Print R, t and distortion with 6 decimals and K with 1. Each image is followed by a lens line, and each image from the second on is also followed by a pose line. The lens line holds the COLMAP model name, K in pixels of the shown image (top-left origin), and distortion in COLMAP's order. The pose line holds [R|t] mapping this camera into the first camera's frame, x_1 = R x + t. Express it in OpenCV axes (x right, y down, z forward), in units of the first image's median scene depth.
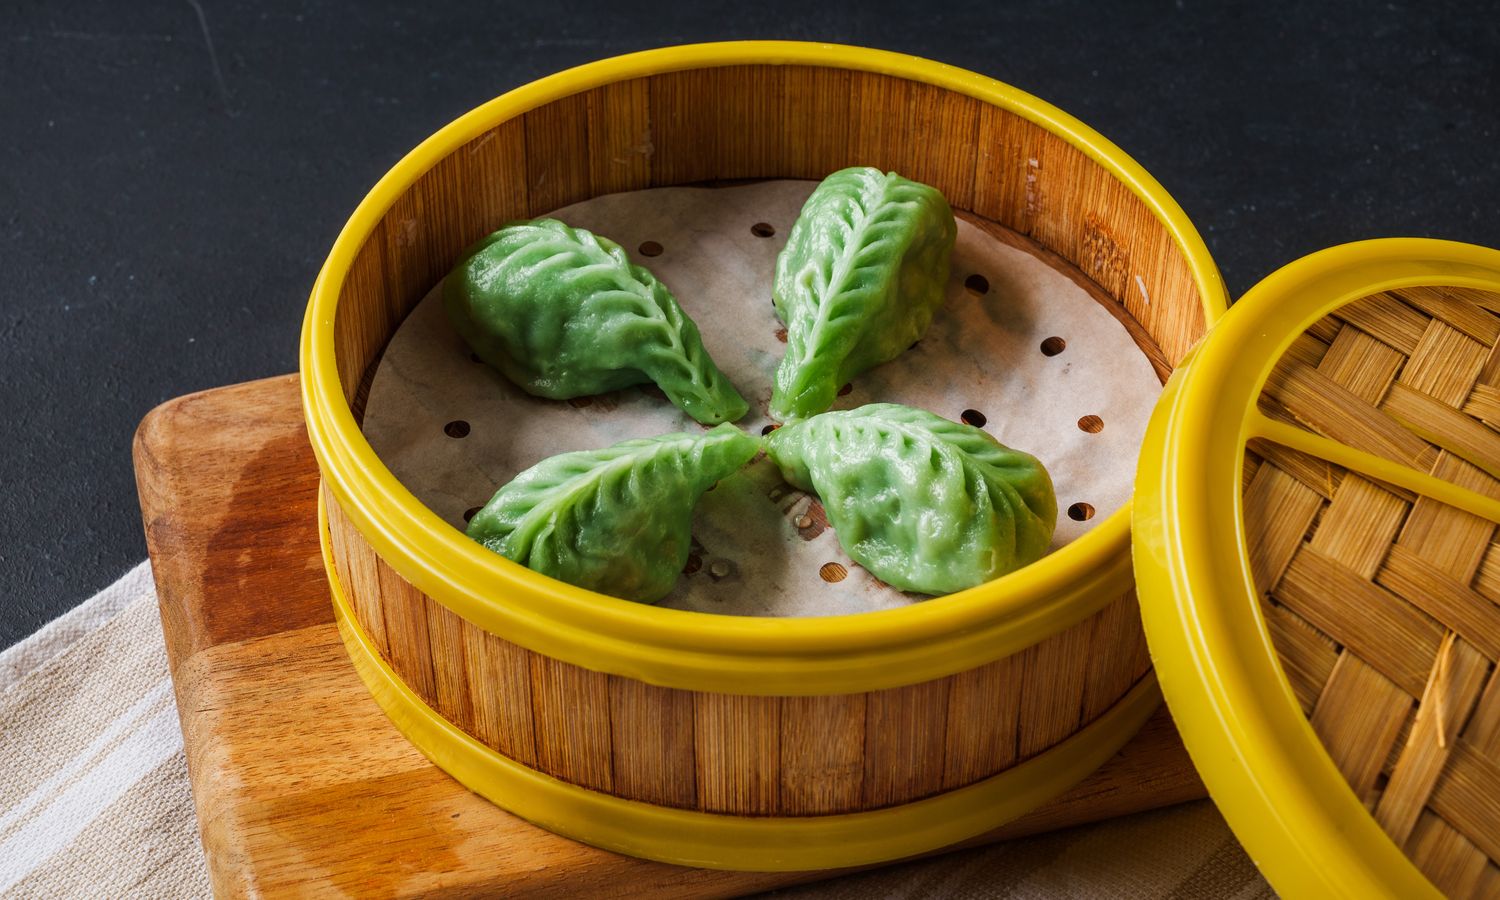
lens RADIAL K [[2994.3, 0, 748.4], [0, 2994.3, 456.1], [0, 0, 1]] dist [0.046473, 0.000000]
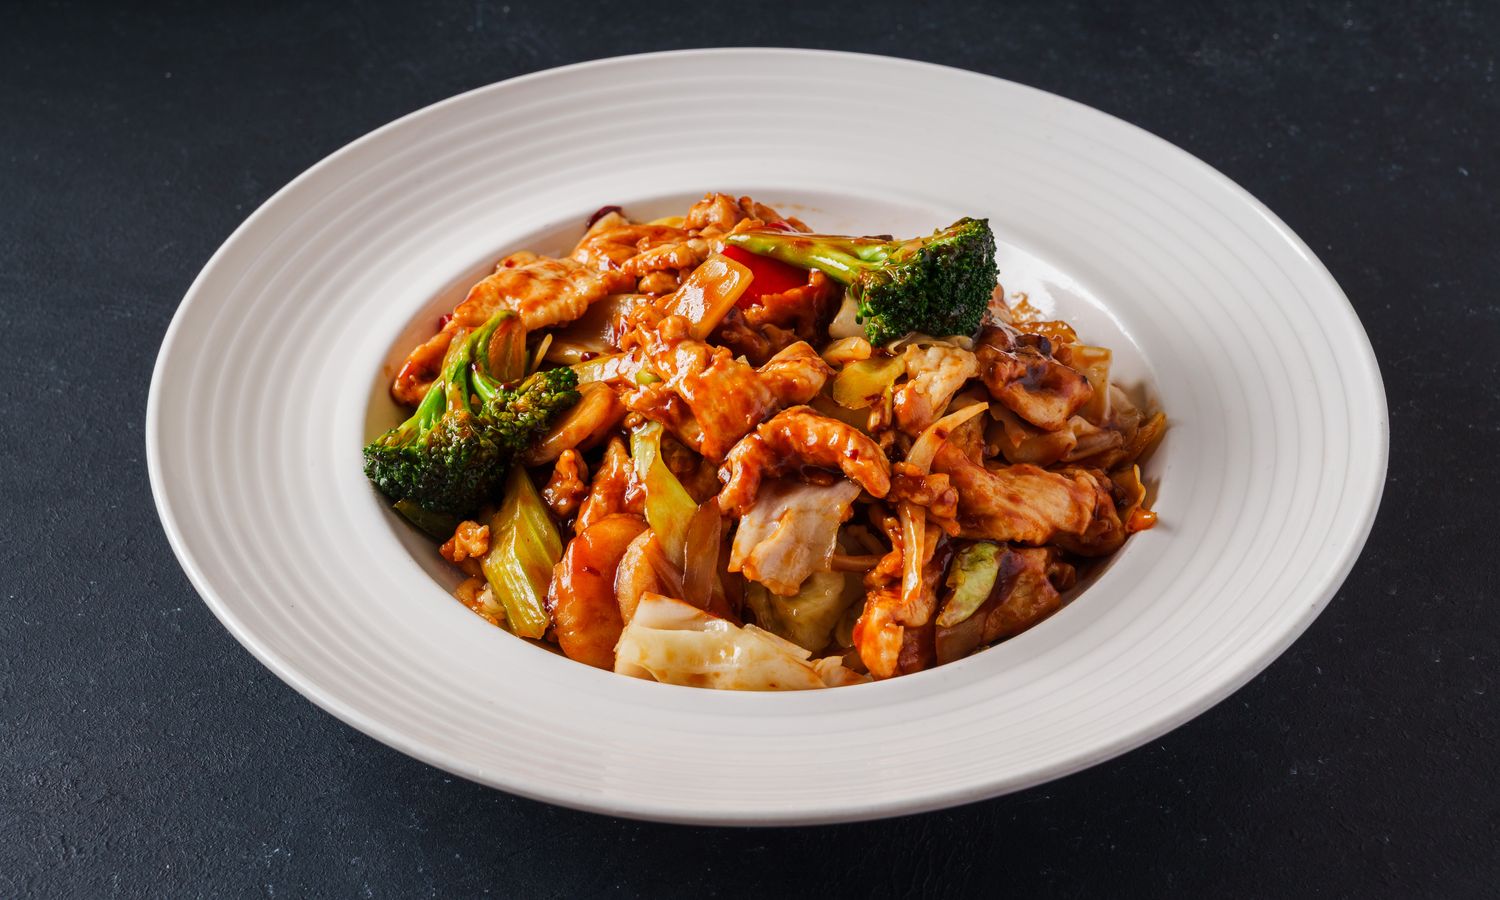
lens RADIAL K [[2994.3, 0, 746.8], [0, 2994.3, 463.9], [0, 0, 1]] dist [0.046473, 0.000000]
pose [[0.999355, -0.019052, 0.030428, 0.115729], [0.020831, 0.998026, -0.059252, 0.145179], [-0.029239, 0.059847, 0.997779, -0.175415]]
